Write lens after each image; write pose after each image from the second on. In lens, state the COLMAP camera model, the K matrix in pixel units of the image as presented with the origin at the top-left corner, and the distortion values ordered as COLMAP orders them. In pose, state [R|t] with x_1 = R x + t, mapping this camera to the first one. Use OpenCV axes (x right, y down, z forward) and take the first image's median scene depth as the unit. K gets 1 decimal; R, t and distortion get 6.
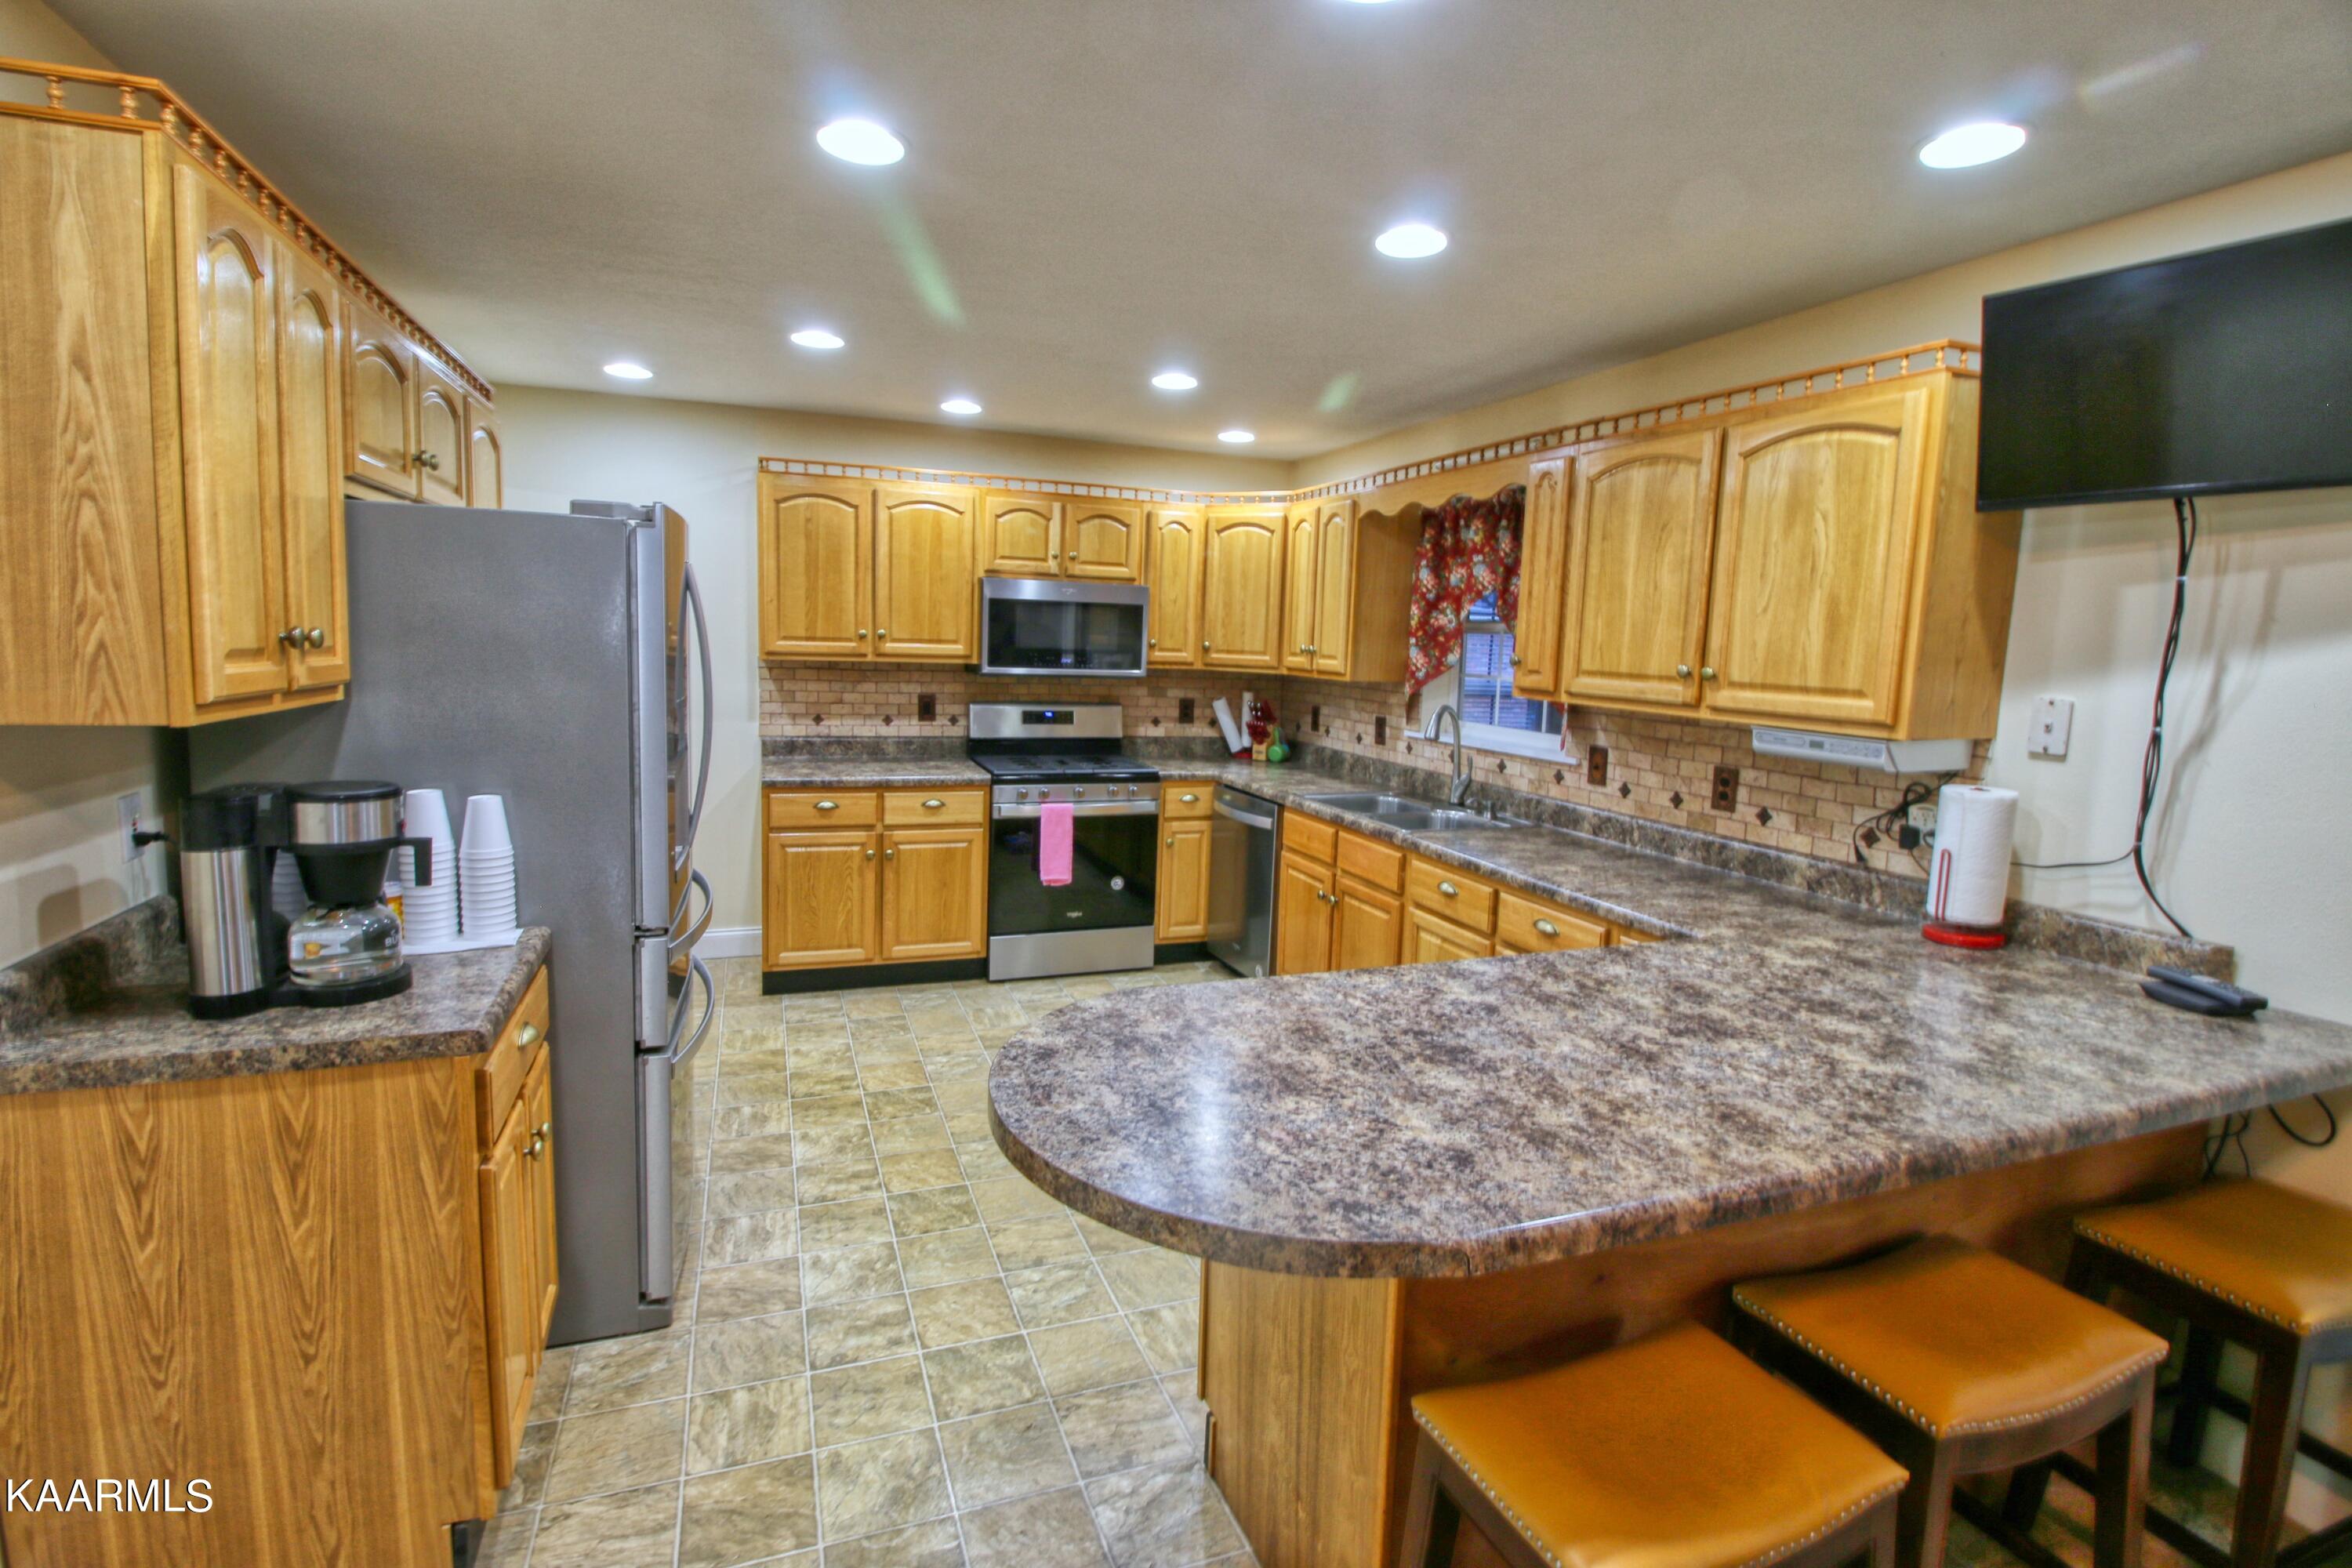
lens RADIAL K [[1082.2, 0, 1159.7], [0, 1082.2, 762.6], [0, 0, 1]] dist [0.002092, -0.016365]
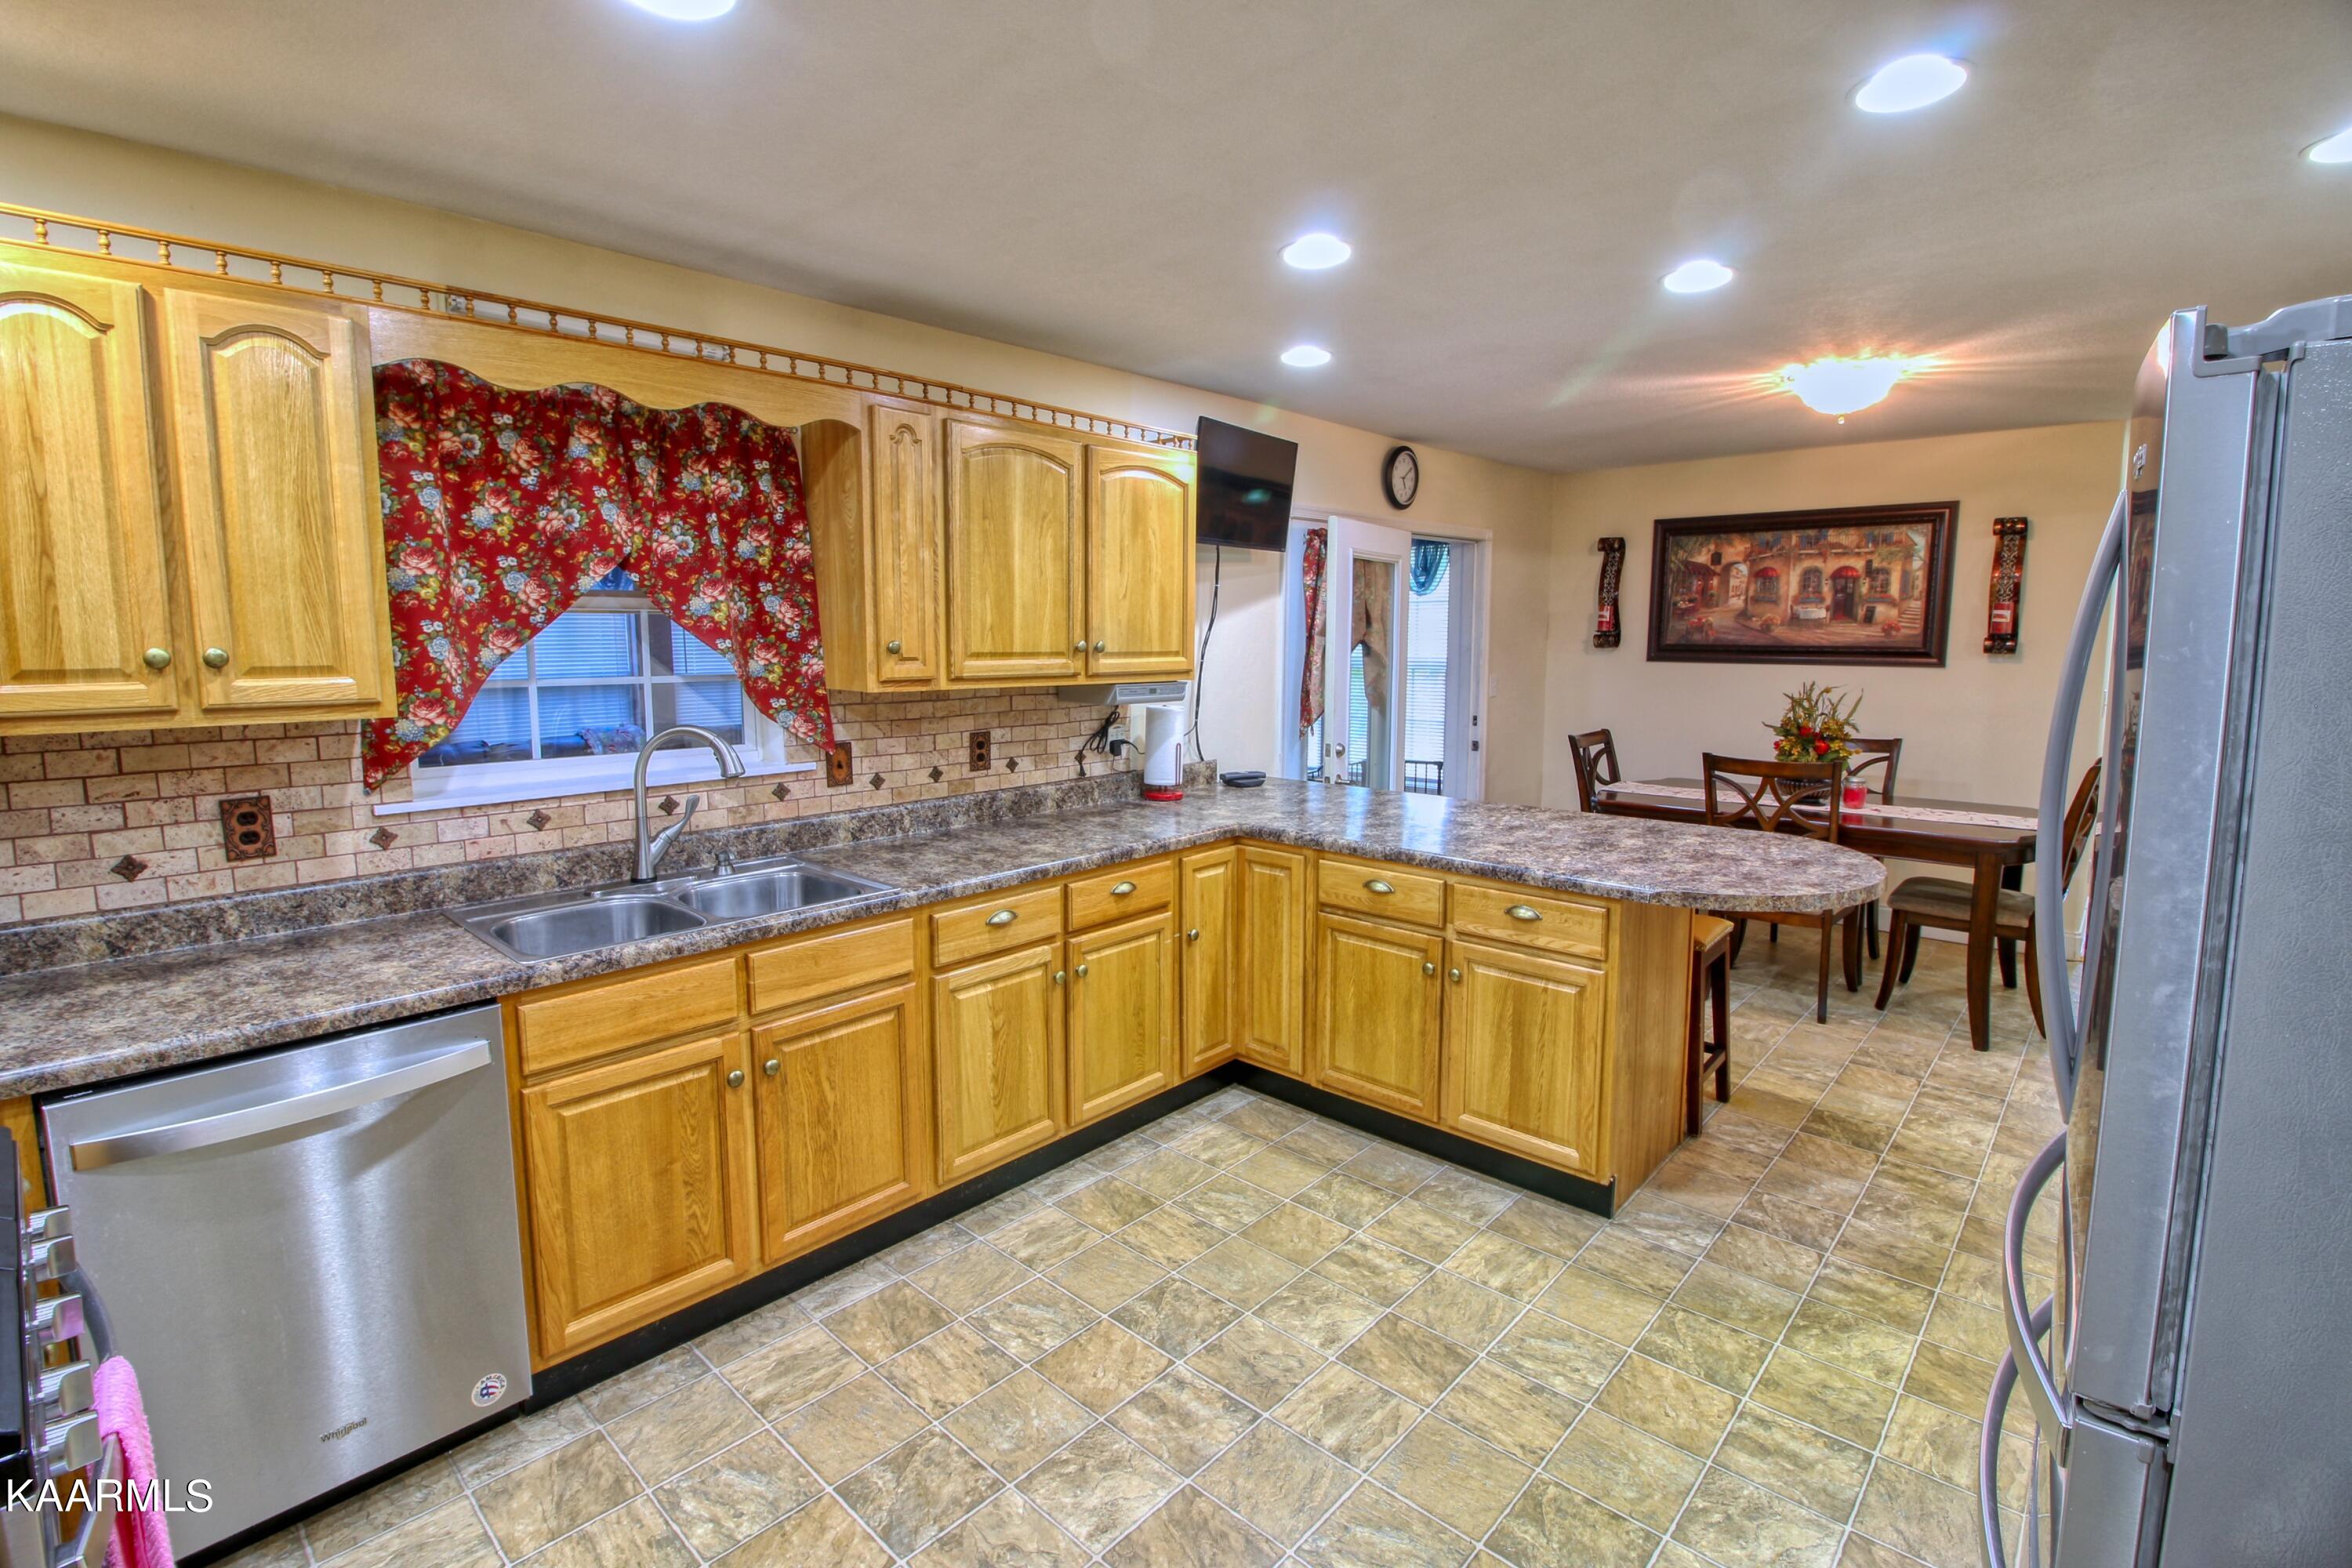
lens RADIAL K [[1082.2, 0, 1159.7], [0, 1082.2, 762.6], [0, 0, 1]] dist [0.002092, -0.016365]
pose [[-0.444457, -0.137341, 0.885210, -0.537098], [0.094809, 0.975415, 0.198939, -0.163457], [-0.890769, 0.172346, -0.420508, 1.258722]]
